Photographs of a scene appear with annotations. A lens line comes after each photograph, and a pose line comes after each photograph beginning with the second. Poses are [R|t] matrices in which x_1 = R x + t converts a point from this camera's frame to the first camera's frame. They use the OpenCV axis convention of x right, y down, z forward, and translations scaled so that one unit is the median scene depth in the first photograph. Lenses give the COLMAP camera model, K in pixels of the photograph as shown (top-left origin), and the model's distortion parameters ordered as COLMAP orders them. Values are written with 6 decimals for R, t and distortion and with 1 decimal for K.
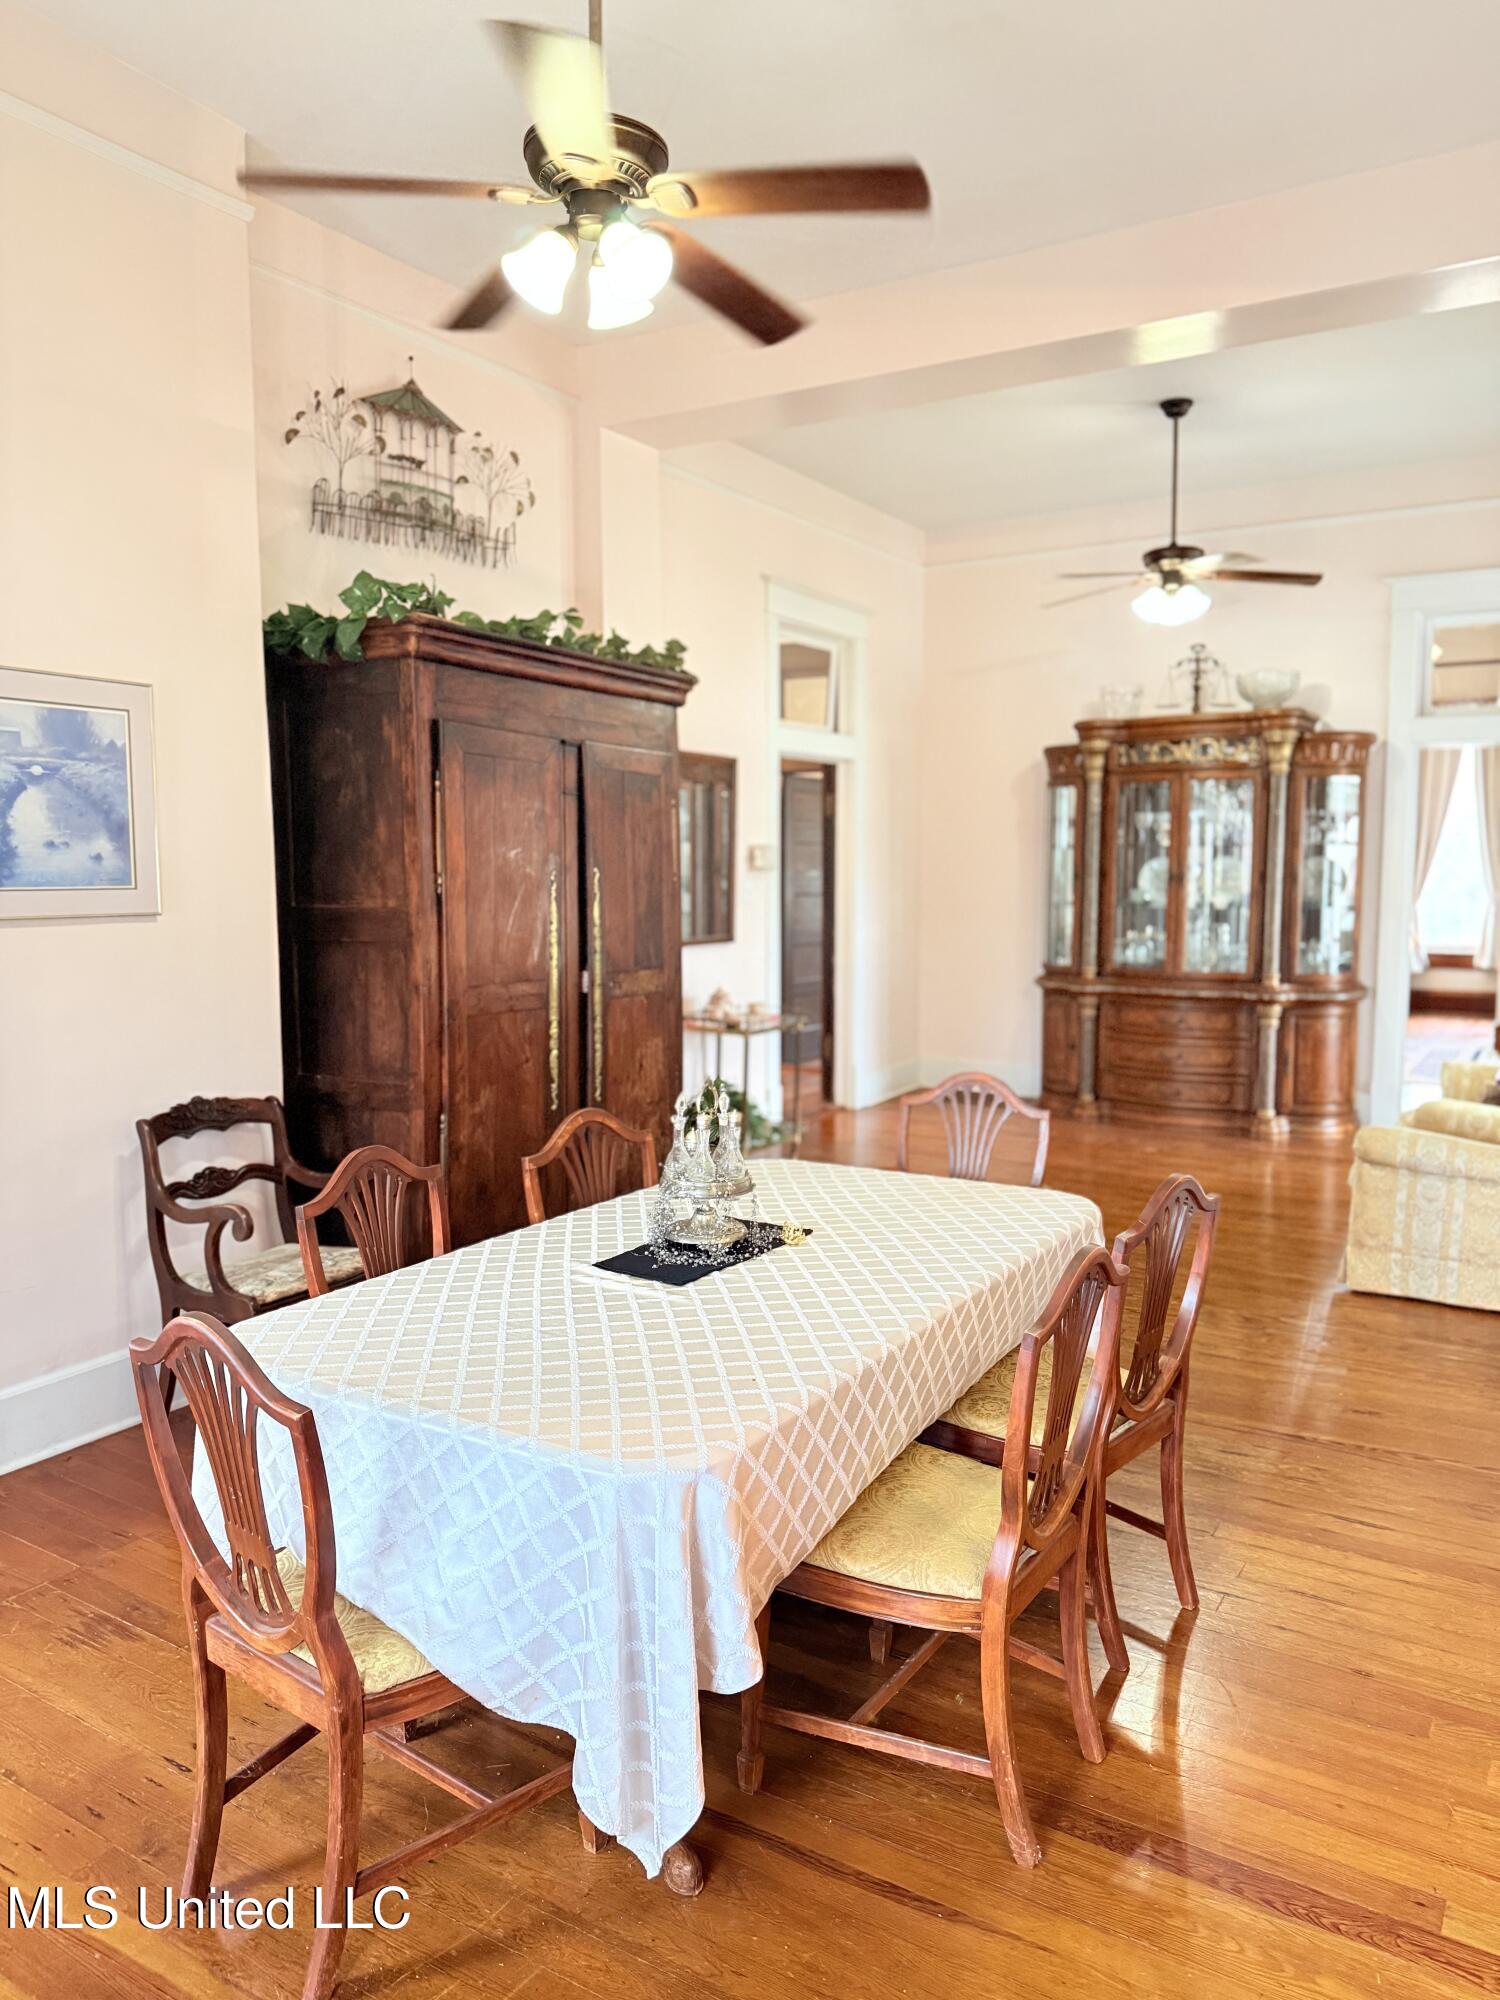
lens RADIAL K [[1398.6, 0, 747.3], [0, 1398.6, 1001.0], [0, 0, 1]] dist [0.004667, 0.000675]
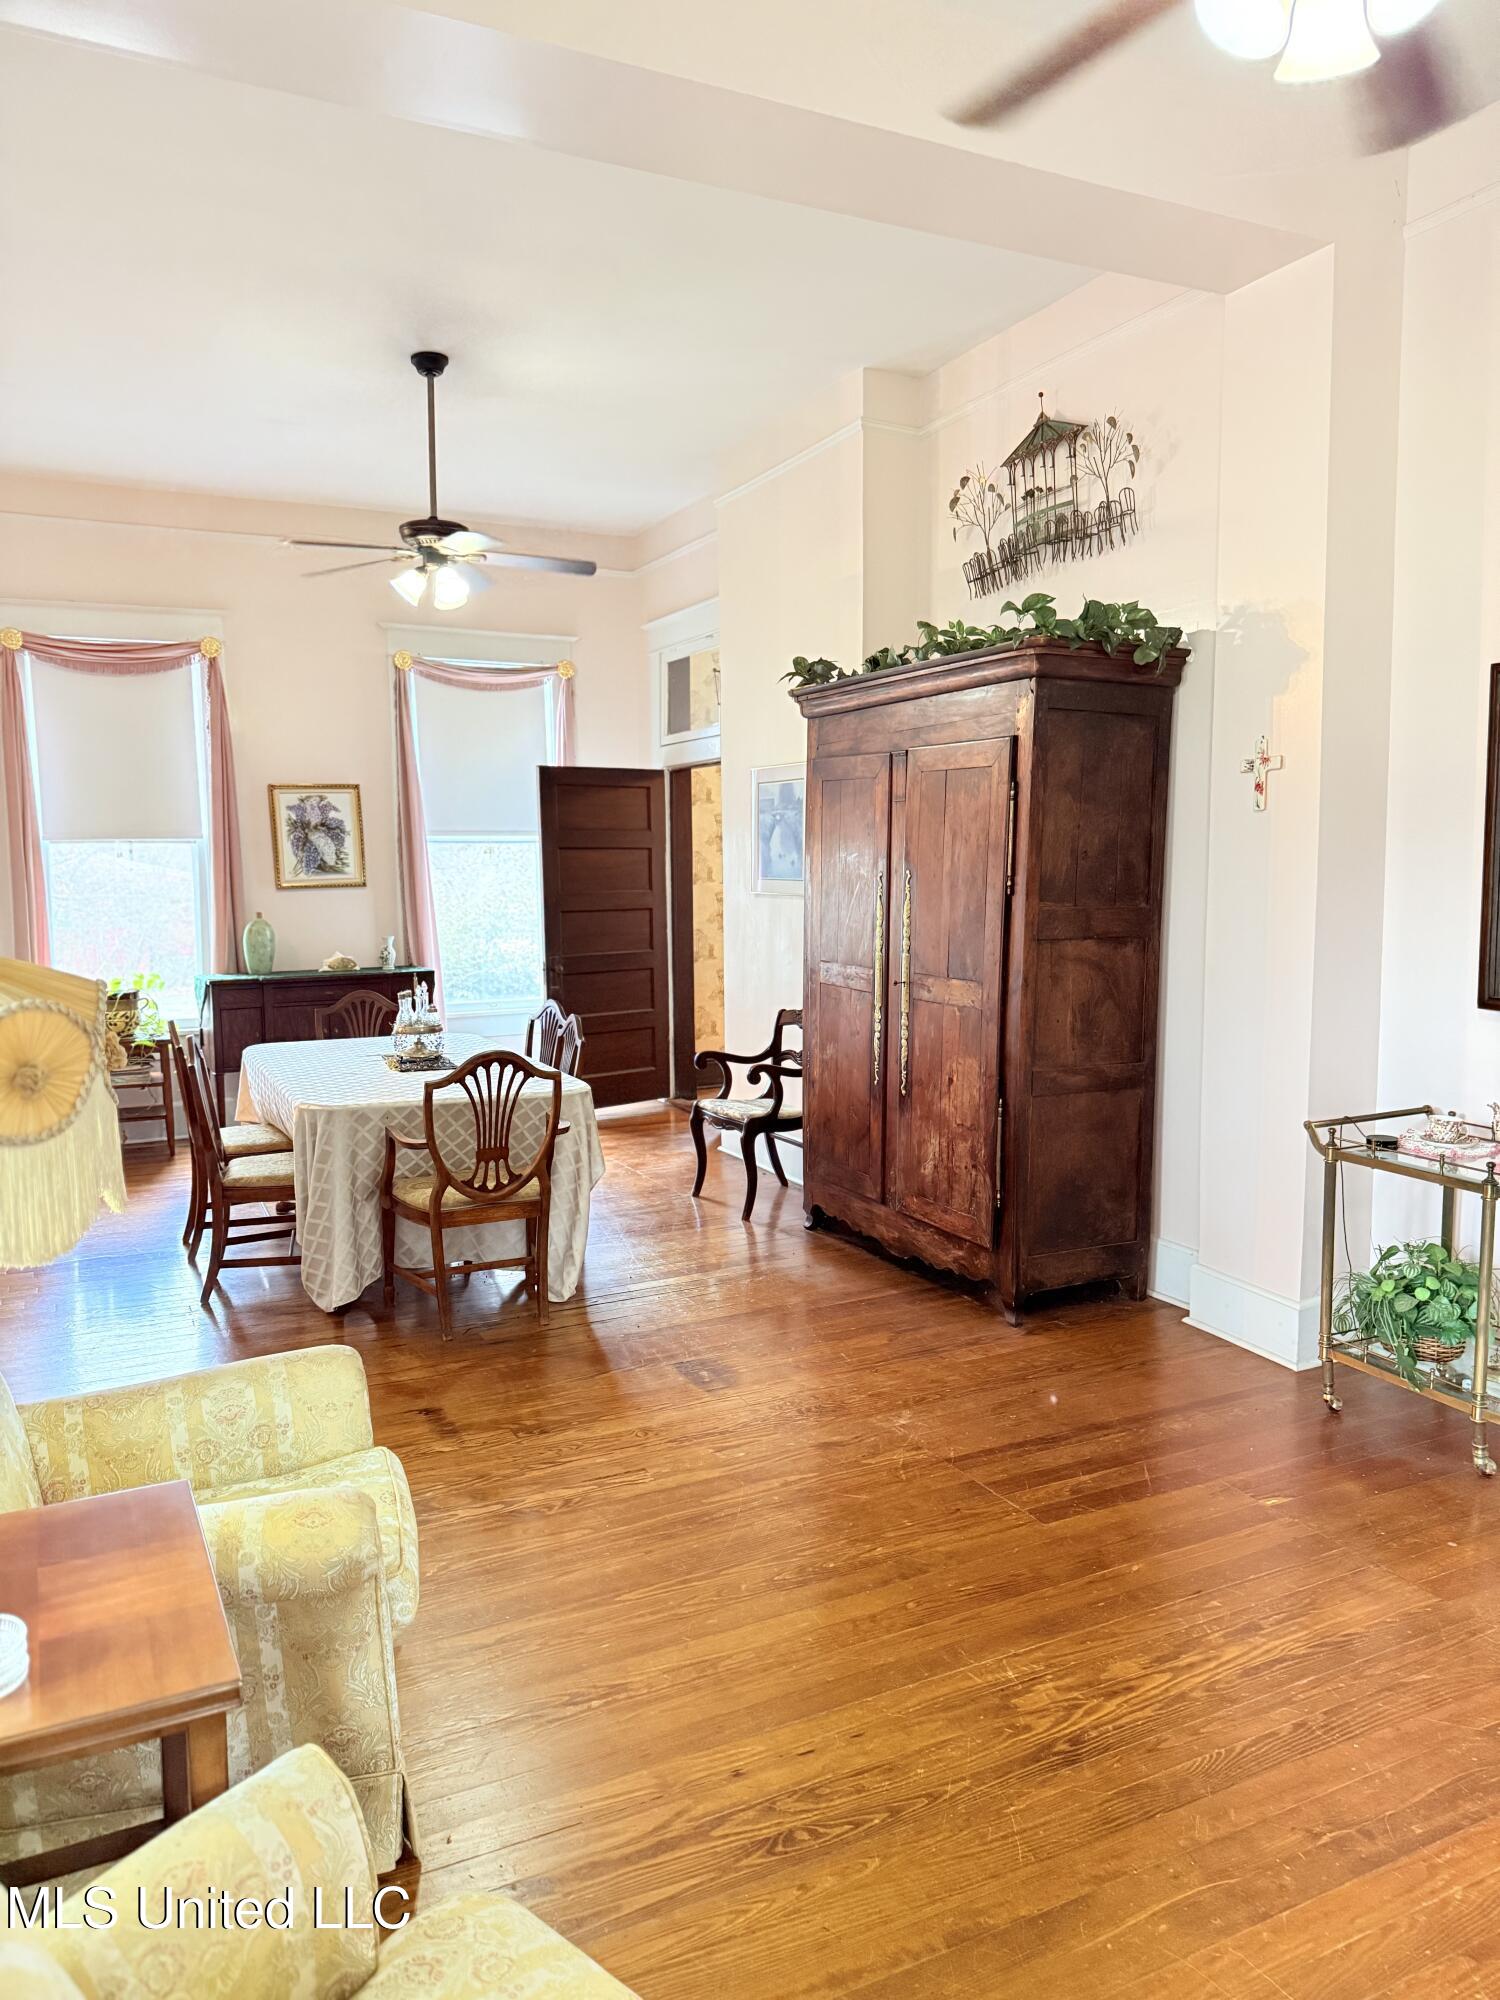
lens RADIAL K [[1398.6, 0, 747.0], [0, 1398.6, 1003.3], [0, 0, 1]] dist [0.004667, 0.000675]
pose [[-0.544891, 0.088575, -0.833815, 1.015623], [-0.074325, 0.985389, 0.153247, -0.180923], [0.835206, 0.145476, -0.530347, 1.790992]]
